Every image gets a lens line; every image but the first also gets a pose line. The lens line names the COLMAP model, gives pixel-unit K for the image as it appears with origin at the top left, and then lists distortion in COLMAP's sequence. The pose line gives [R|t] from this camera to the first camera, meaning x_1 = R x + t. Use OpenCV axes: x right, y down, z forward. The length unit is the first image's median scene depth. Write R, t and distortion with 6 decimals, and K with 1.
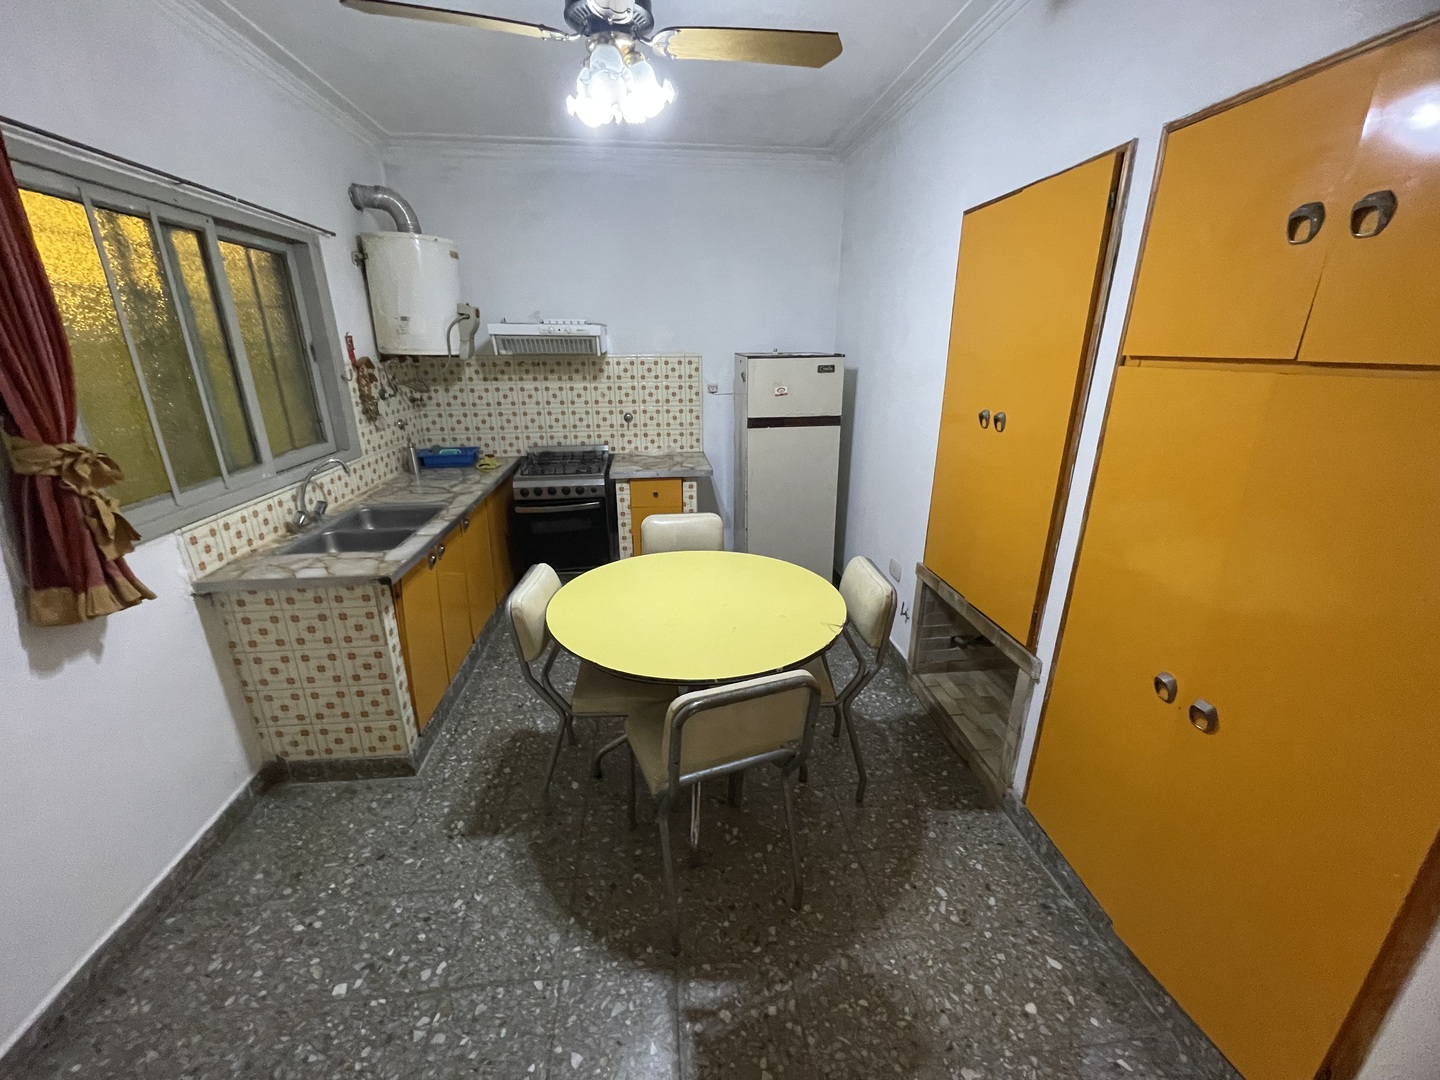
lens RADIAL K [[577.1, 0, 718.5], [0, 577.1, 540.4], [0, 0, 1]] dist [-0.002411, -0.000052]
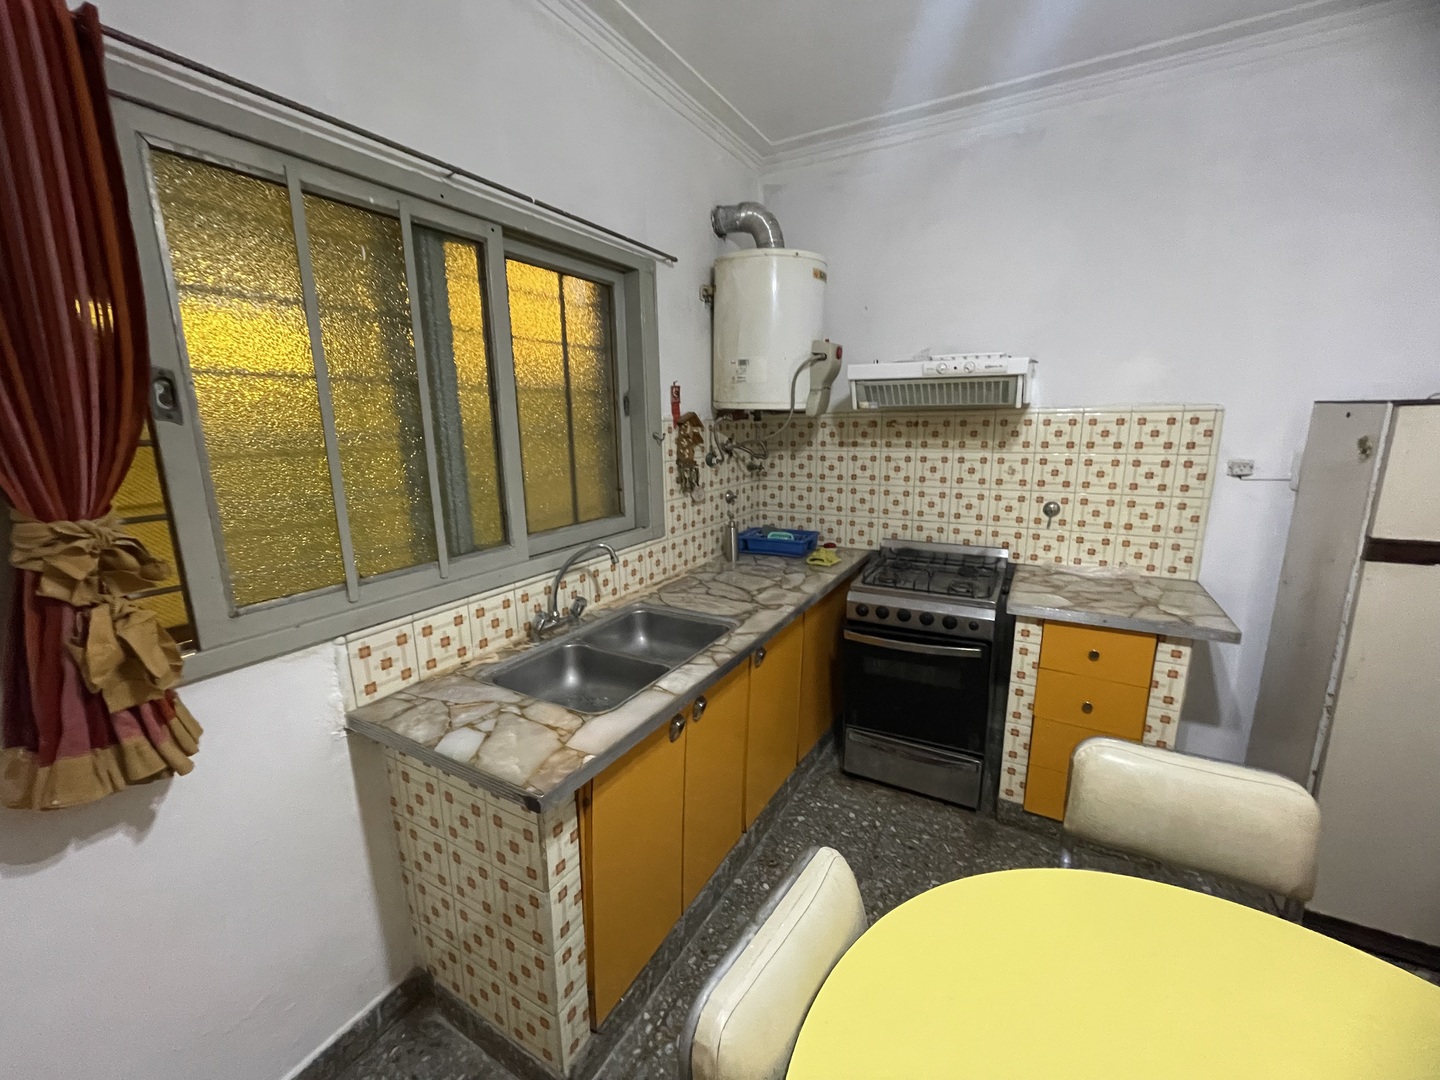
lens RADIAL K [[577.1, 0, 717.1], [0, 577.1, 537.7], [0, 0, 1]] dist [-0.002411, -0.000052]
pose [[0.802332, 0.111641, -0.586344, -0.104184], [-0.181225, 0.981542, -0.061093, -0.107883], [0.568701, 0.155277, 0.807755, 0.408665]]
